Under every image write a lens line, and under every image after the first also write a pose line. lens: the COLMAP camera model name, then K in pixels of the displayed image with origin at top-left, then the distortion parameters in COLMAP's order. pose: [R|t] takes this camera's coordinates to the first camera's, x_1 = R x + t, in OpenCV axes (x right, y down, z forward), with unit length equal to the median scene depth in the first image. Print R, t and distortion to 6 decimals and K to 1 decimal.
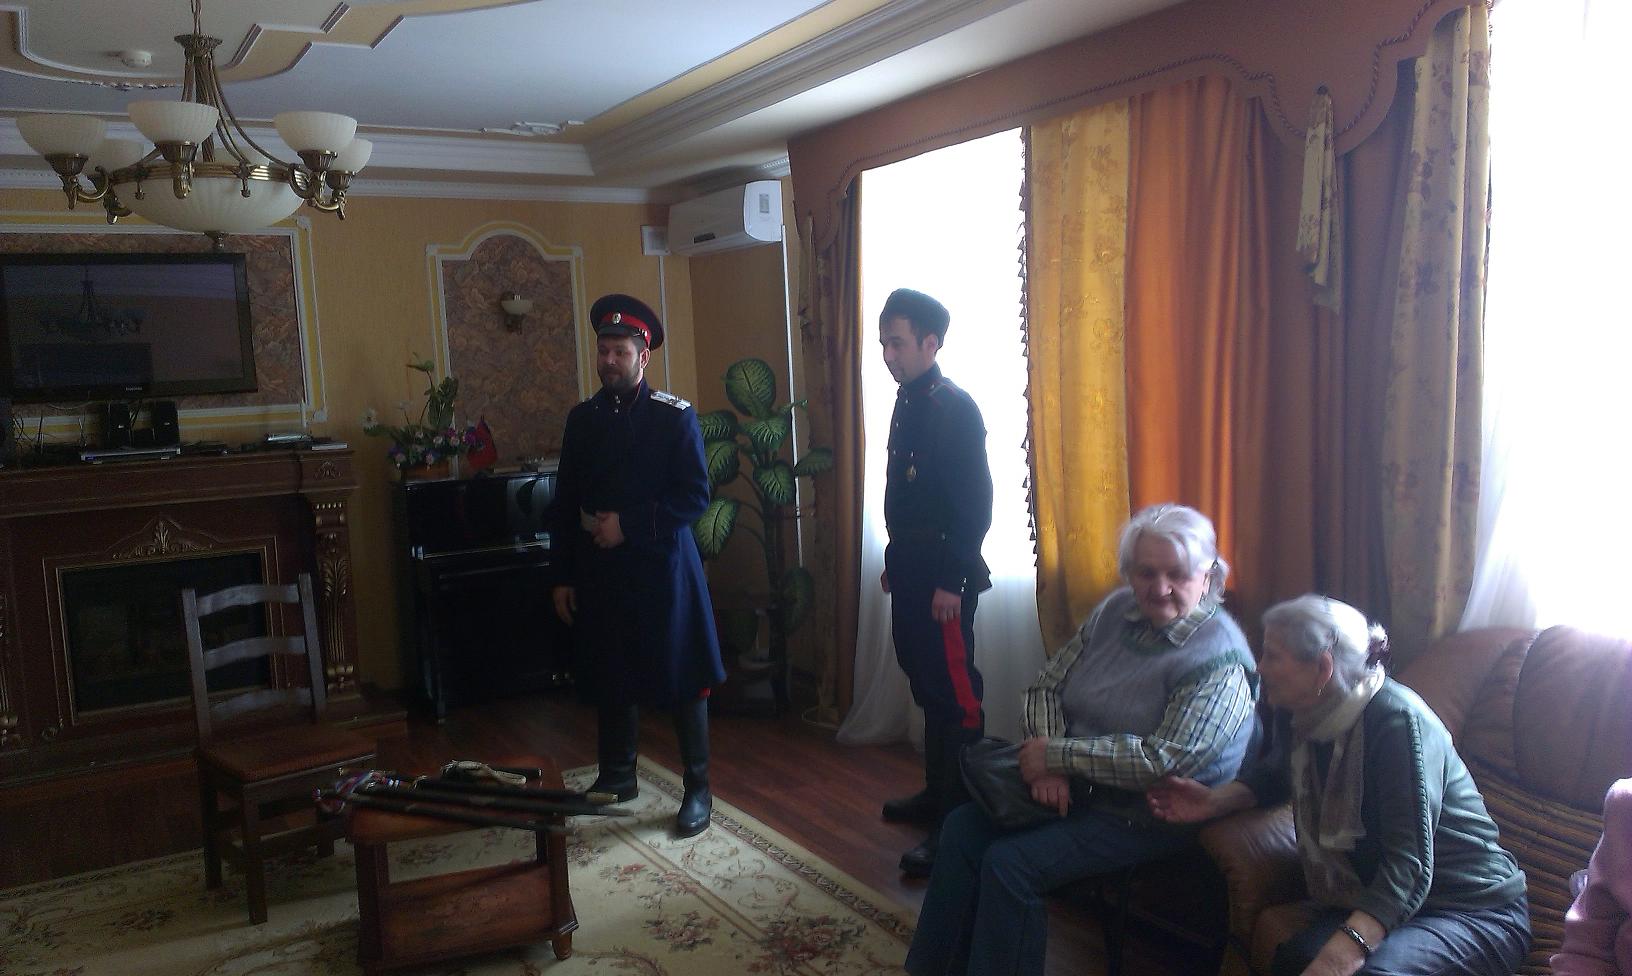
lens RADIAL K [[1311.7, 0, 831.8], [0, 1311.7, 494.4], [0, 0, 1]] dist [0.101974, -0.128581]
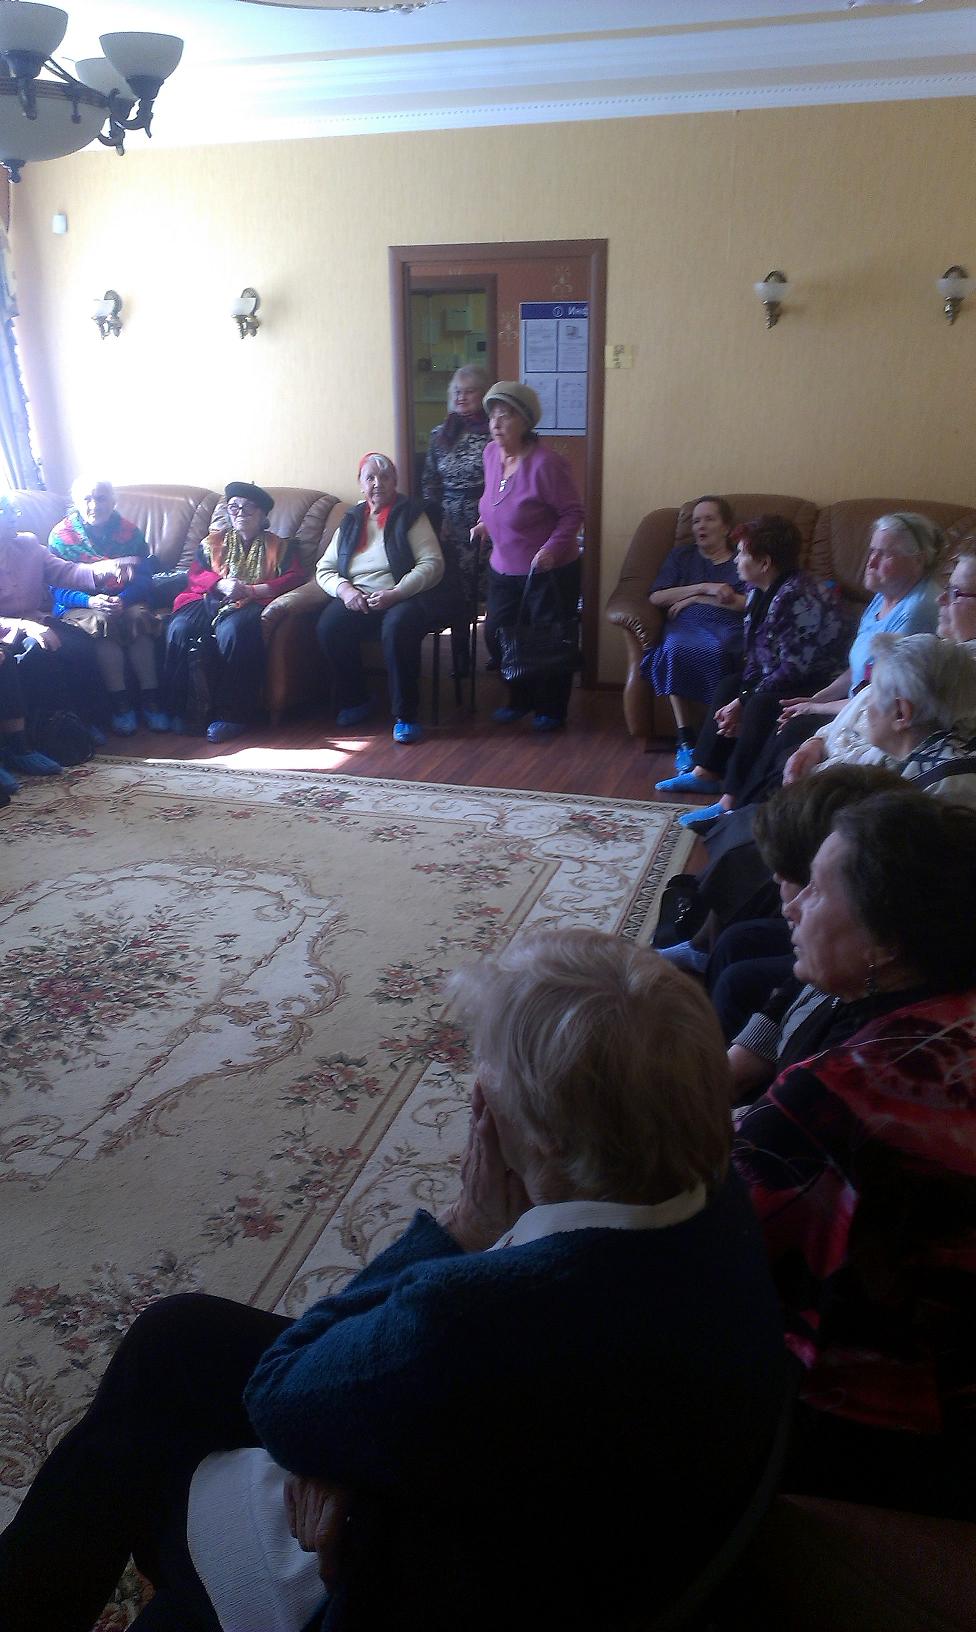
lens RADIAL K [[1296.3, 0, 500.8], [0, 1296.3, 820.3], [0, 0, 1]] dist [0.121700, -0.222972]
pose [[0.678798, 0.286709, -0.676041, 0.304856], [-0.099607, 0.948070, 0.302063, -0.037023], [0.727538, -0.137702, 0.672106, 0.263932]]
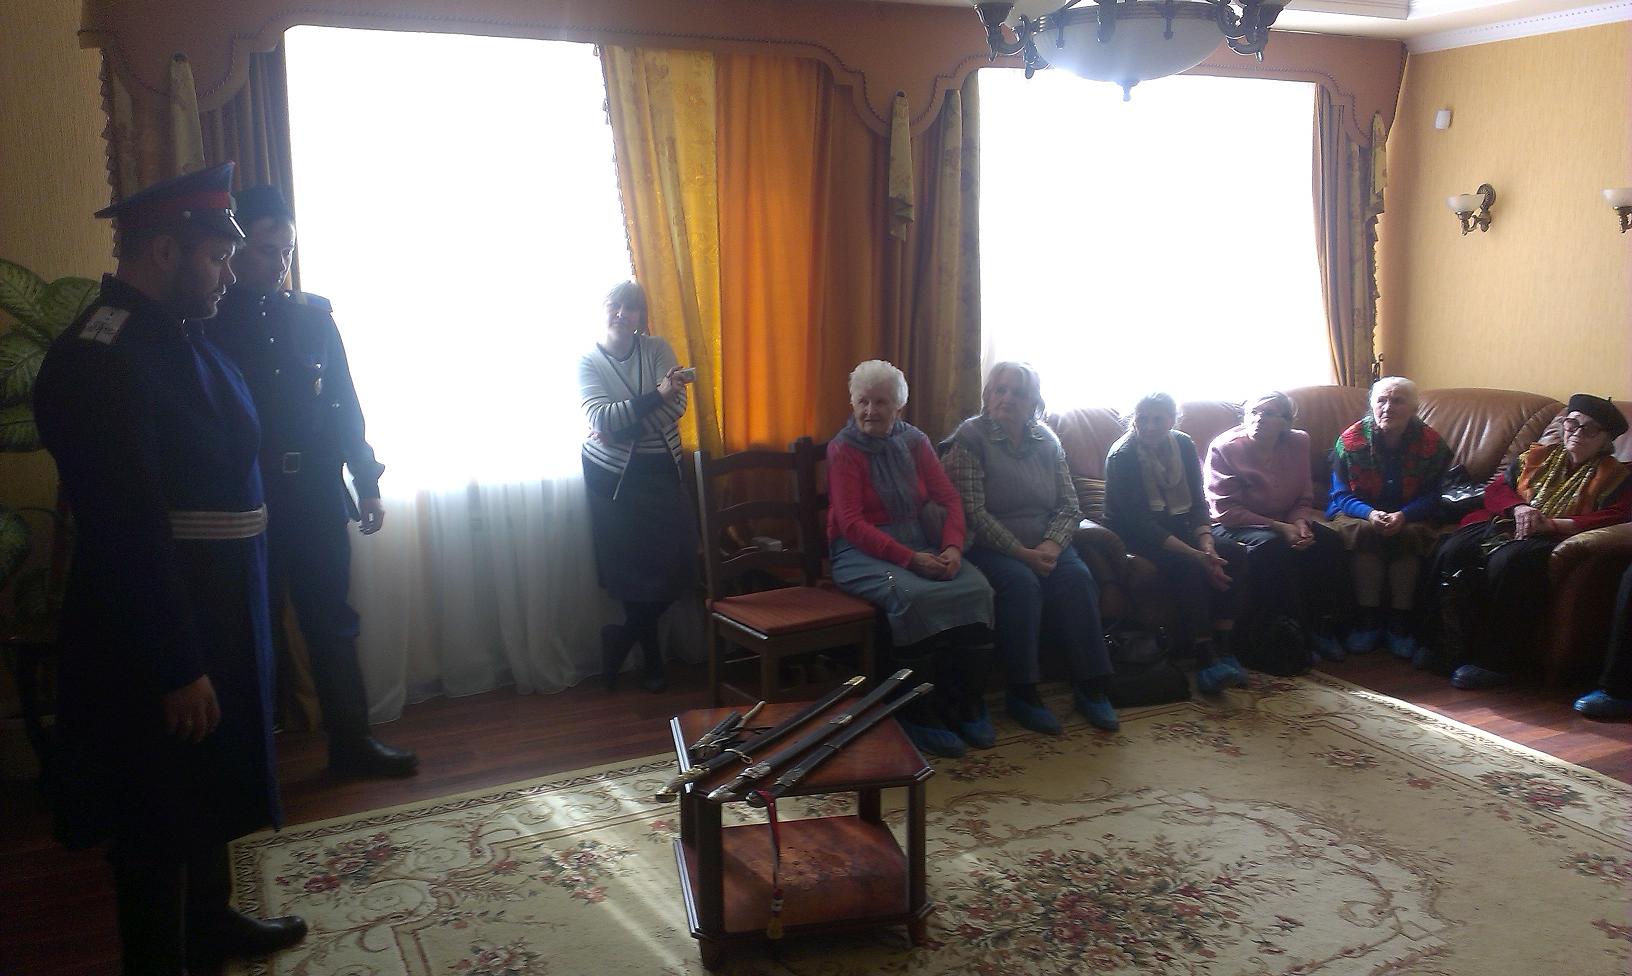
lens RADIAL K [[1296.3, 0, 804.6], [0, 1296.3, 486.0], [0, 0, 1]] dist [0.121700, -0.222972]
pose [[-0.101729, 0.224041, -0.969256, 0.303558], [-0.082059, 0.969100, 0.232617, -0.058013], [0.991422, 0.103200, -0.080201, 0.402504]]
